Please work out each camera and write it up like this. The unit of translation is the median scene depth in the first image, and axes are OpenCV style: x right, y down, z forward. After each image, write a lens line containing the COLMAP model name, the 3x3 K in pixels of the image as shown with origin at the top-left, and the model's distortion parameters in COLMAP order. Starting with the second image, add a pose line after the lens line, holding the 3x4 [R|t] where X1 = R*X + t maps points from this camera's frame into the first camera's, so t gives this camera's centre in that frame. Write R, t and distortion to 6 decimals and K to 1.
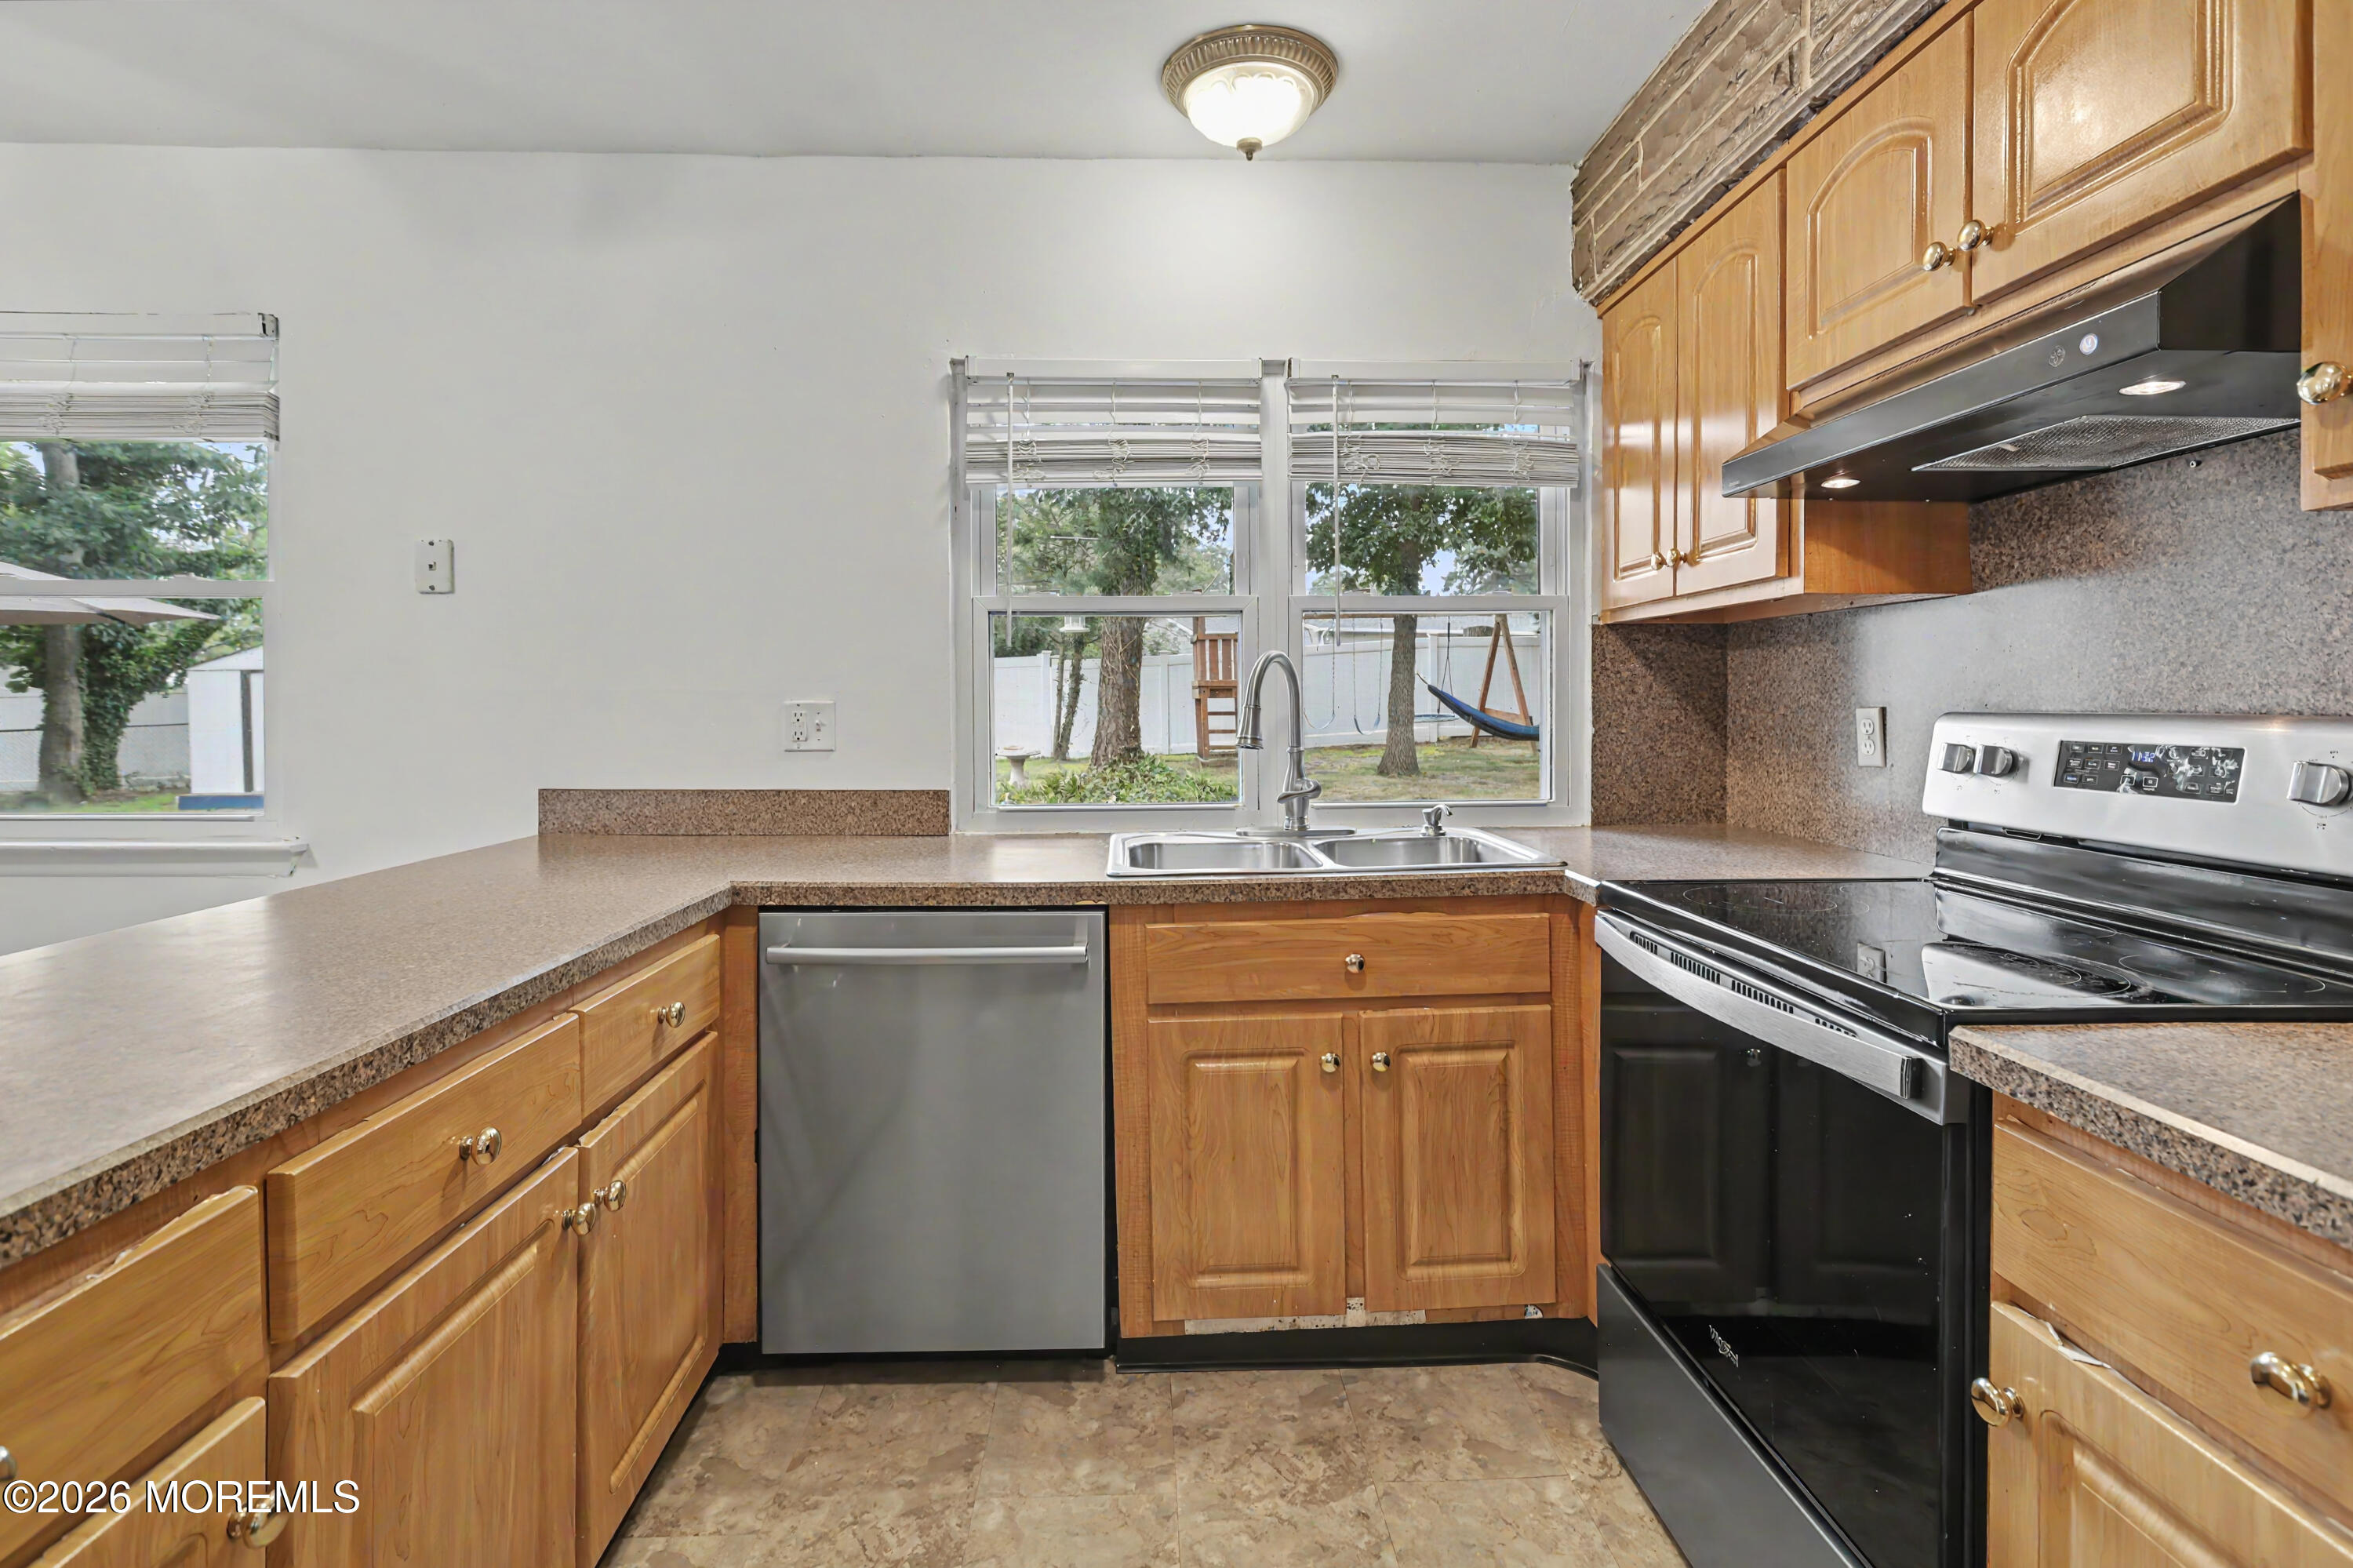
lens RADIAL K [[1081.4, 0, 1172.7], [0, 1081.4, 719.8], [0, 0, 1]] dist [-0.004069, 0.000657]
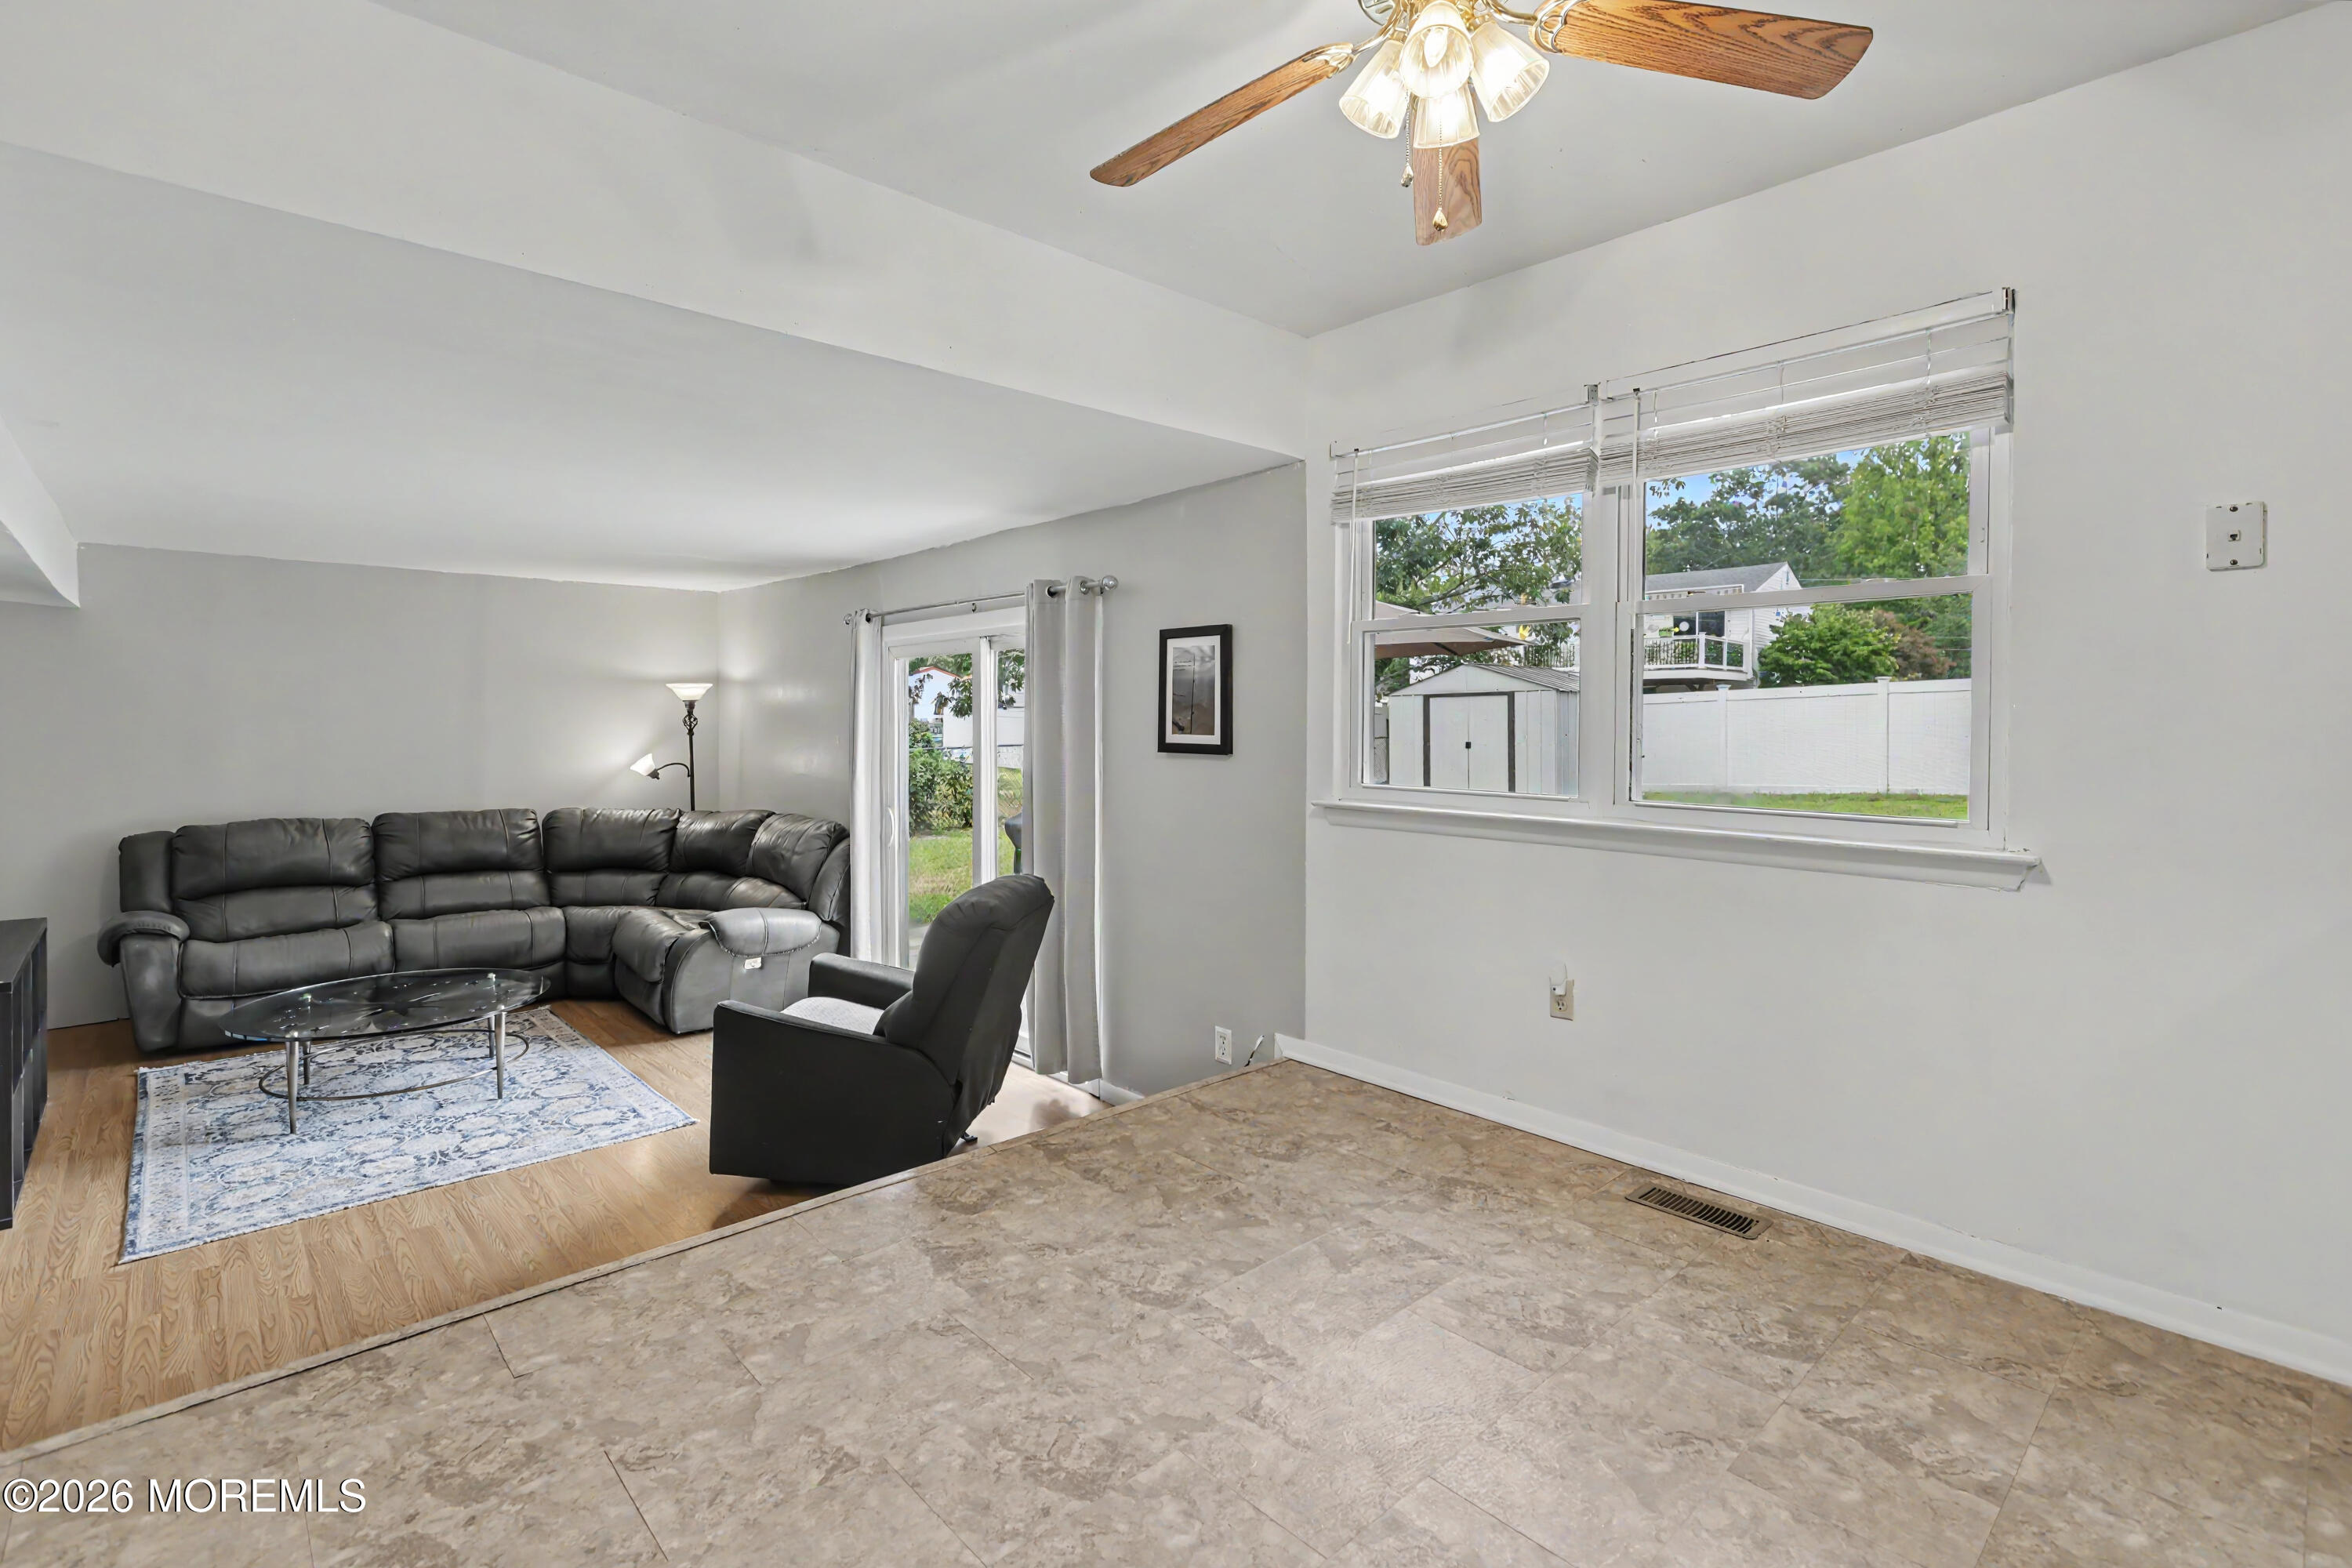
lens RADIAL K [[1077.7, 0, 1171.5], [0, 1077.7, 734.7], [0, 0, 1]] dist [0.003747, 0.000295]
pose [[0.652972, 0.010493, -0.757309, -0.729815], [-0.017674, 0.999843, -0.001386, 0.031275], [0.757176, 0.014290, 0.653055, -0.192122]]
